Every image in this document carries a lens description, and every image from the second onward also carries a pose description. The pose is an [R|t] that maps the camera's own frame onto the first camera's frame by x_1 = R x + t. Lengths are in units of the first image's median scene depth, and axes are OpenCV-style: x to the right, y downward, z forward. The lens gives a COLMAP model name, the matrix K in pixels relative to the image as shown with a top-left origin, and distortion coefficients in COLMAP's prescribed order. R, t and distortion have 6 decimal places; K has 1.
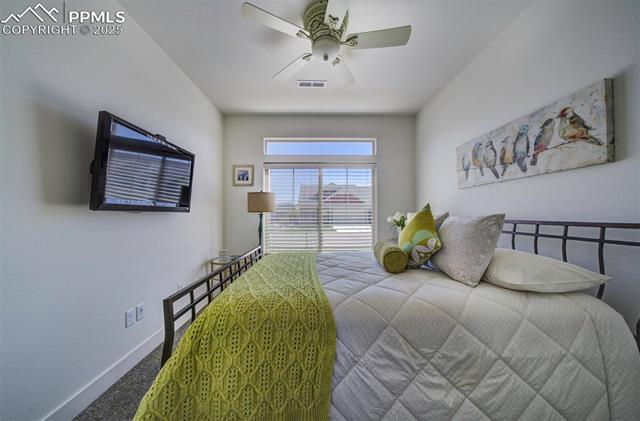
lens RADIAL K [[219.2, 0, 321.4], [0, 219.2, 211.8], [0, 0, 1]] dist [-0.001415, 0.000413]
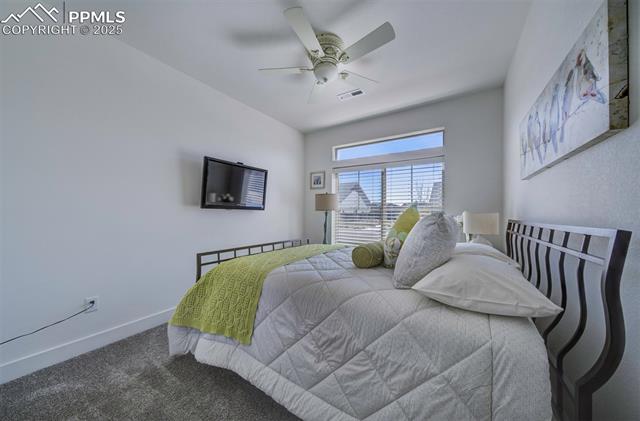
lens RADIAL K [[219.2, 0, 321.8], [0, 219.2, 211.1], [0, 0, 1]] dist [-0.001415, 0.000413]
pose [[0.819280, 0.007278, -0.573347, 0.879158], [-0.007061, 0.999972, 0.002605, 0.006417], [0.573350, 0.001914, 0.819308, 0.023286]]
